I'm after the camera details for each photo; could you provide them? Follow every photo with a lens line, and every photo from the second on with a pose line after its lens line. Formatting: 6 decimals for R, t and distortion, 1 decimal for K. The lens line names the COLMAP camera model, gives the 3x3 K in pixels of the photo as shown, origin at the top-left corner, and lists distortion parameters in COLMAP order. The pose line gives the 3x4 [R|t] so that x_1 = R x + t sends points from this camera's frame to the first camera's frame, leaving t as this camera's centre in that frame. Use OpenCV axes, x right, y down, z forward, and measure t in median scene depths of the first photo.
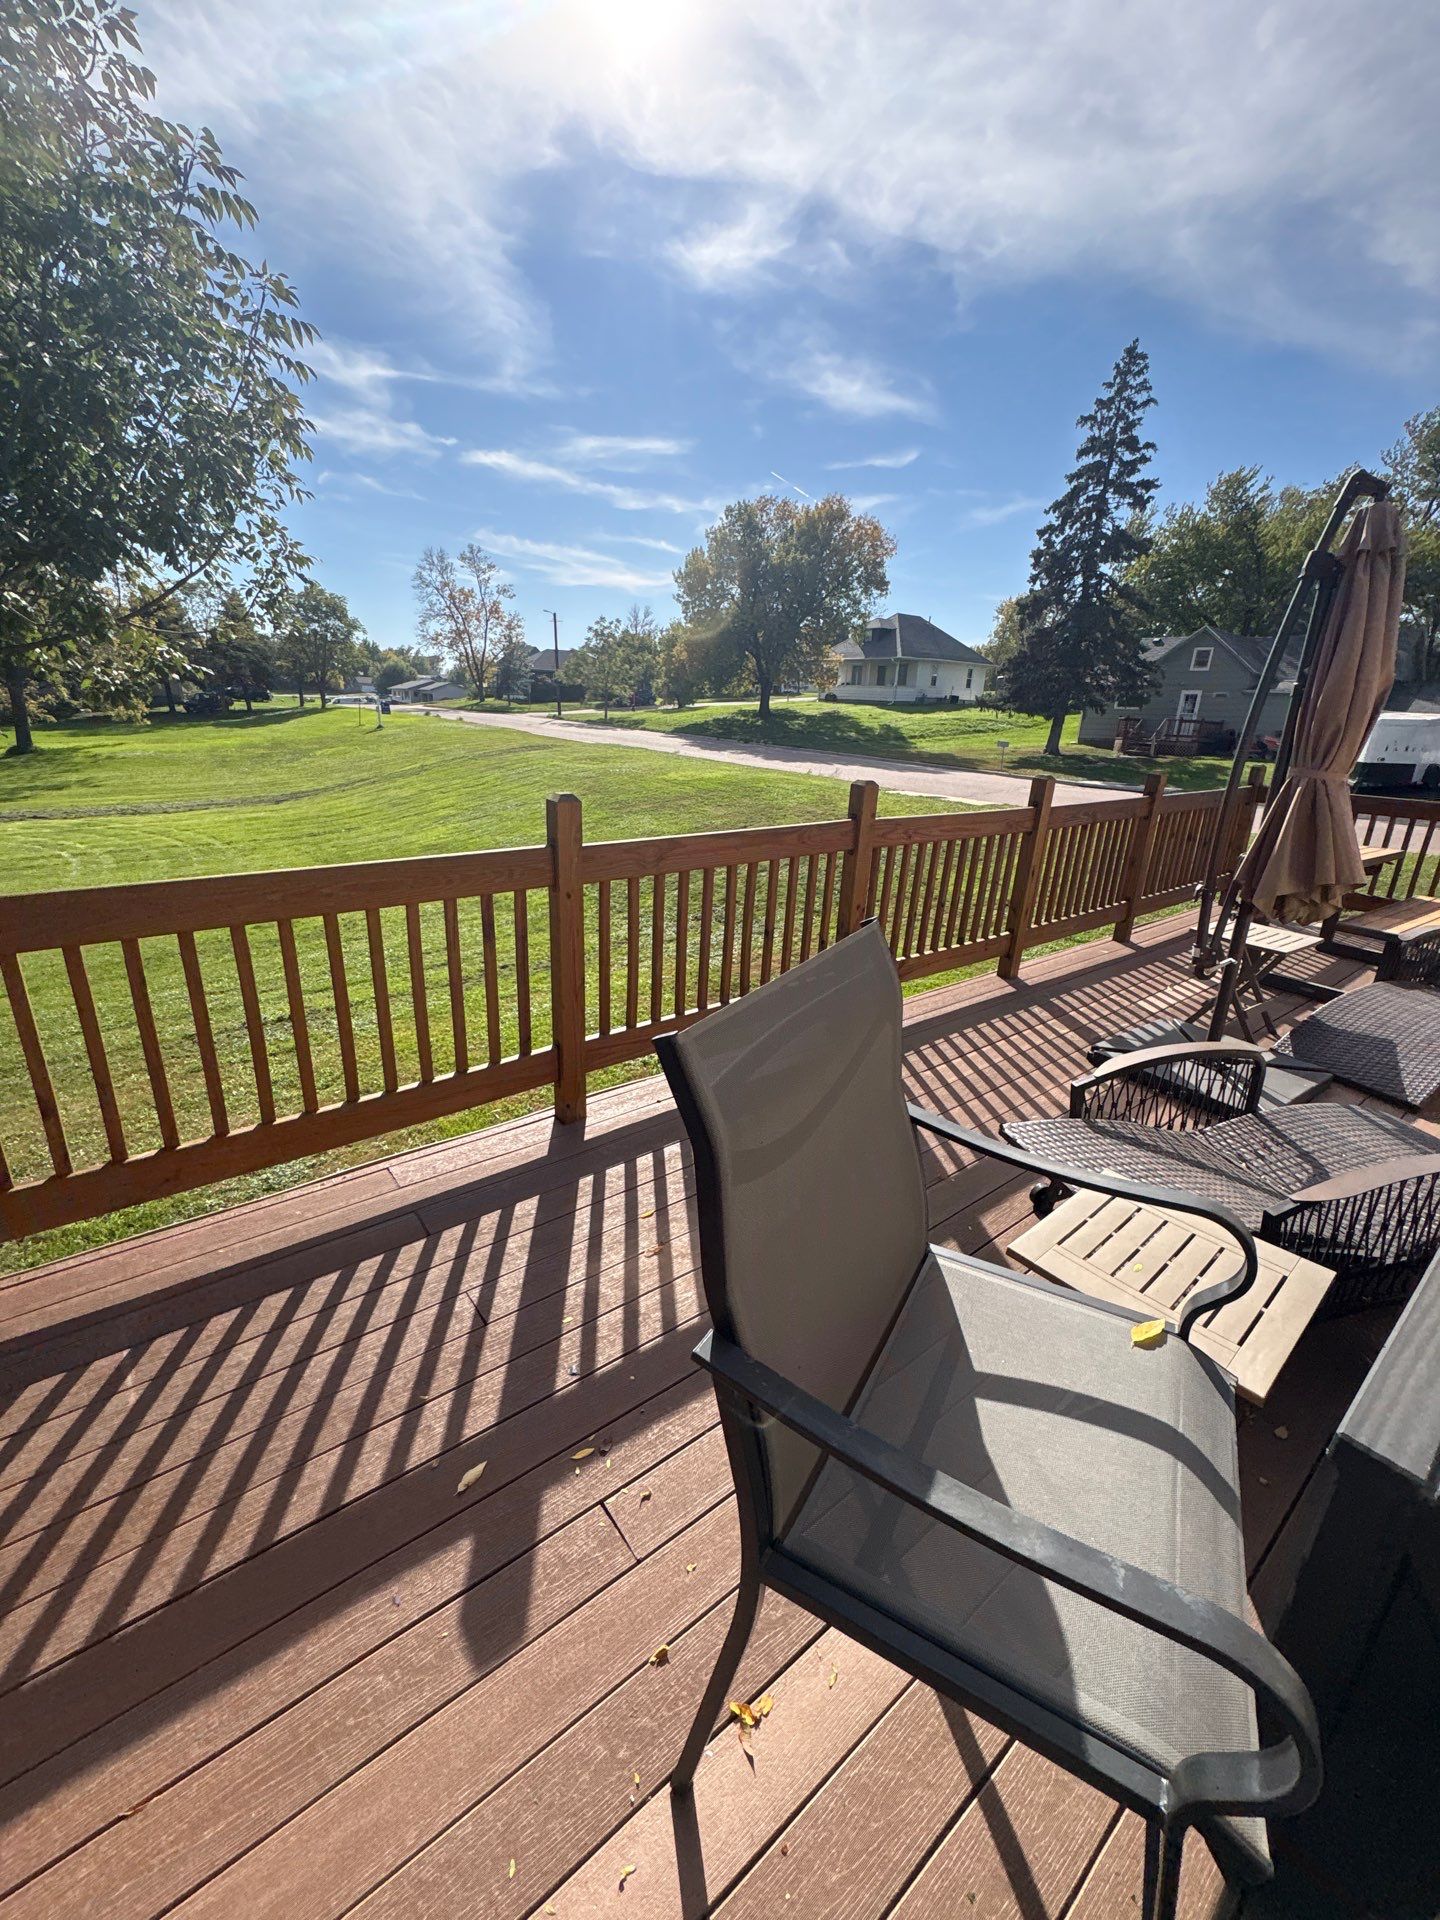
lens RADIAL K [[772.7, 0, 731.1], [0, 772.7, 969.1], [0, 0, 1]] dist [-0.000328, -0.000035]
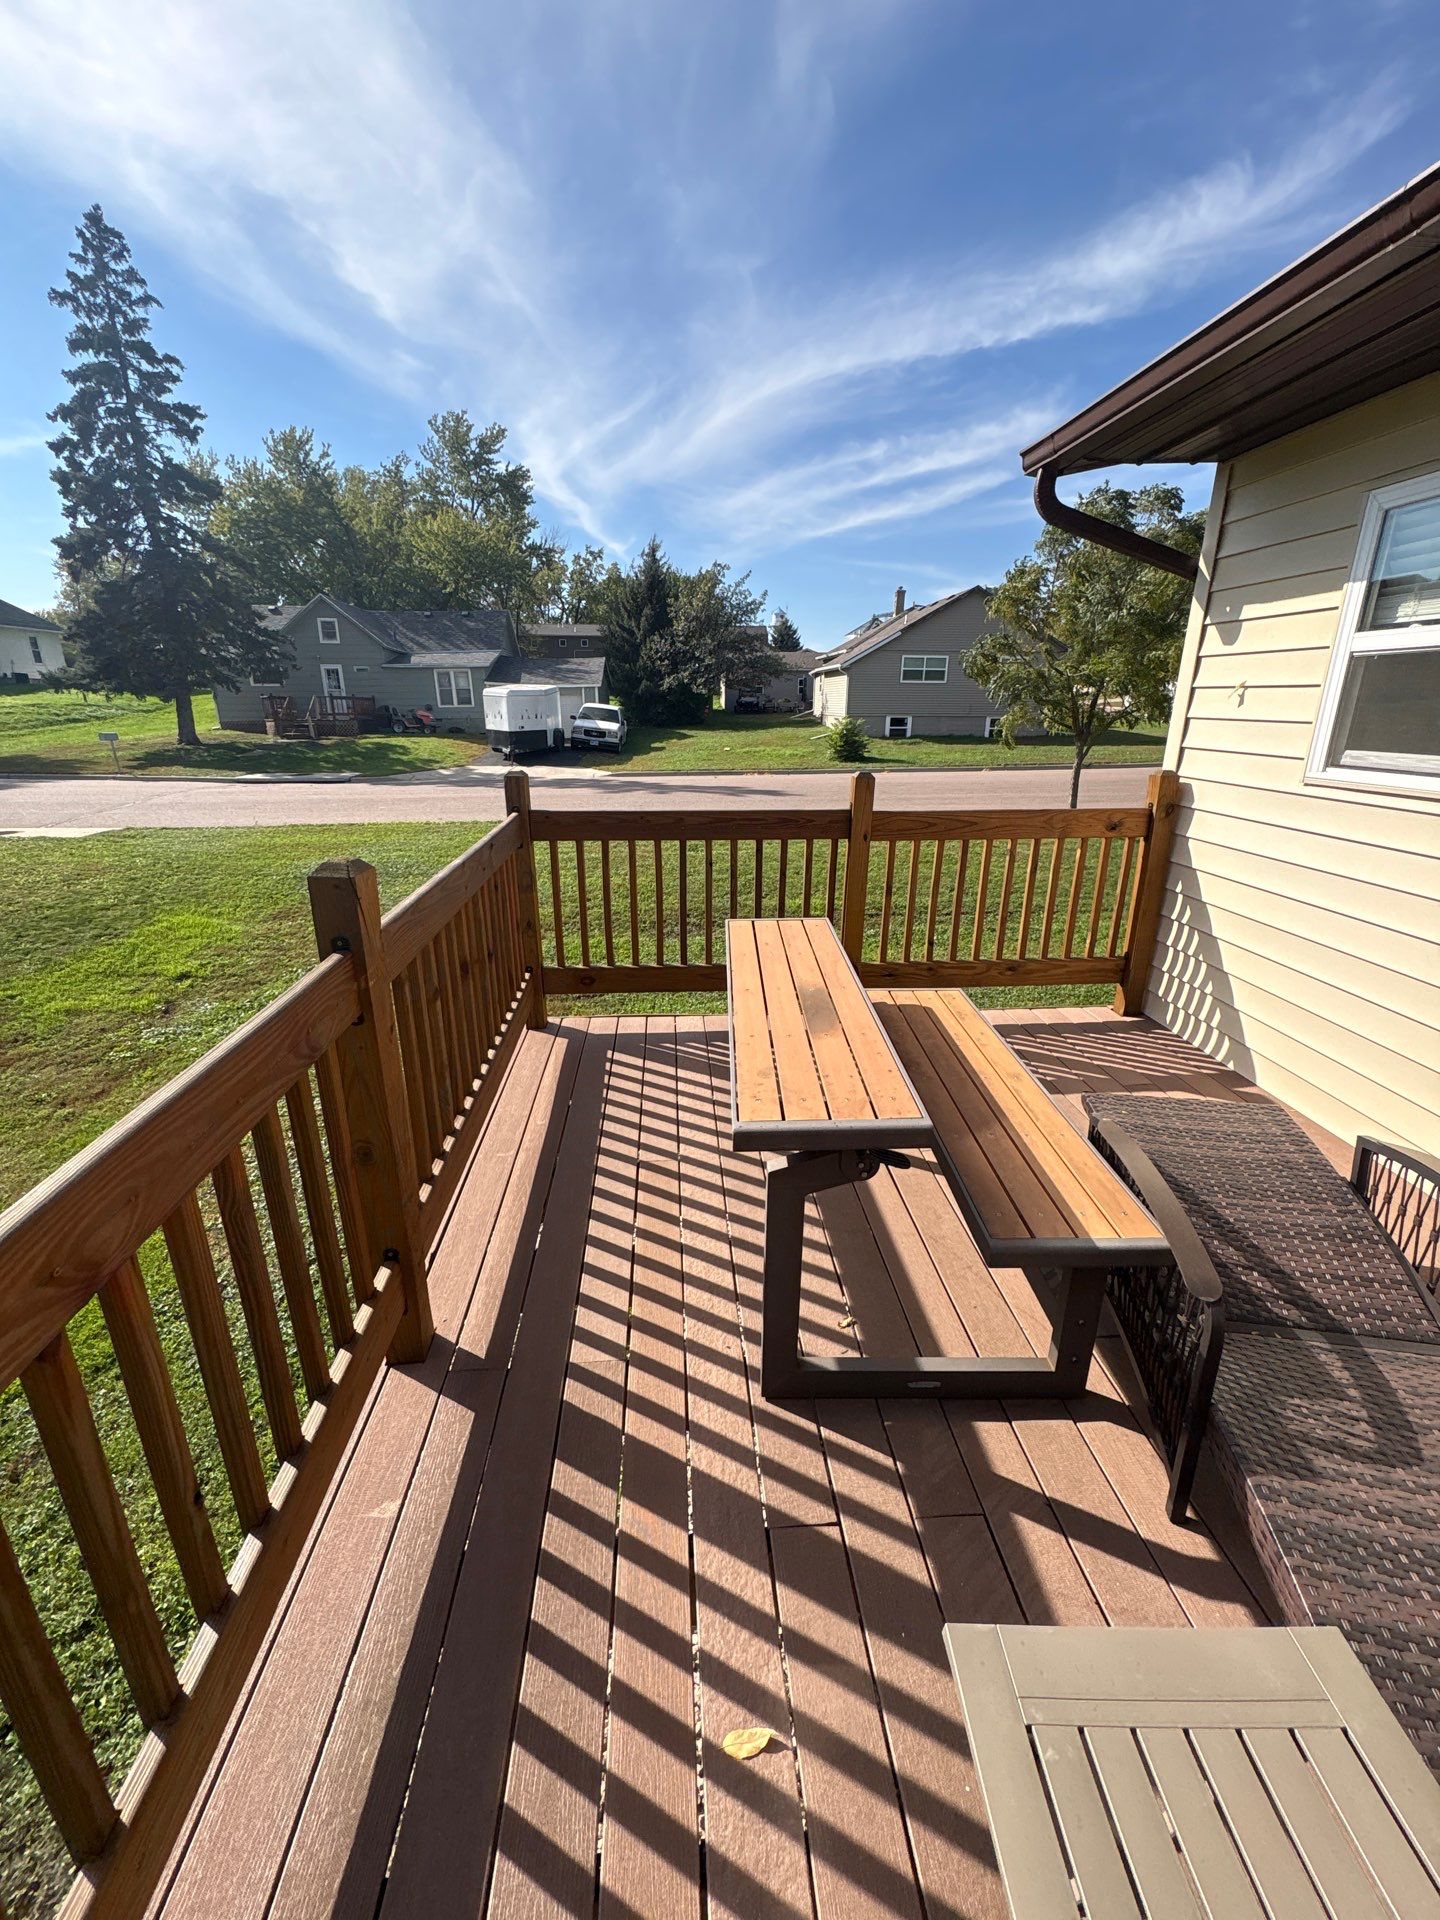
lens RADIAL K [[772.7, 0, 734.0], [0, 772.7, 966.3], [0, 0, 1]] dist [-0.000328, -0.000035]
pose [[0.565474, -0.297327, 0.769308, 0.058711], [0.281072, 0.946395, 0.159169, -0.035101], [-0.775395, 0.126225, 0.618732, 0.114506]]
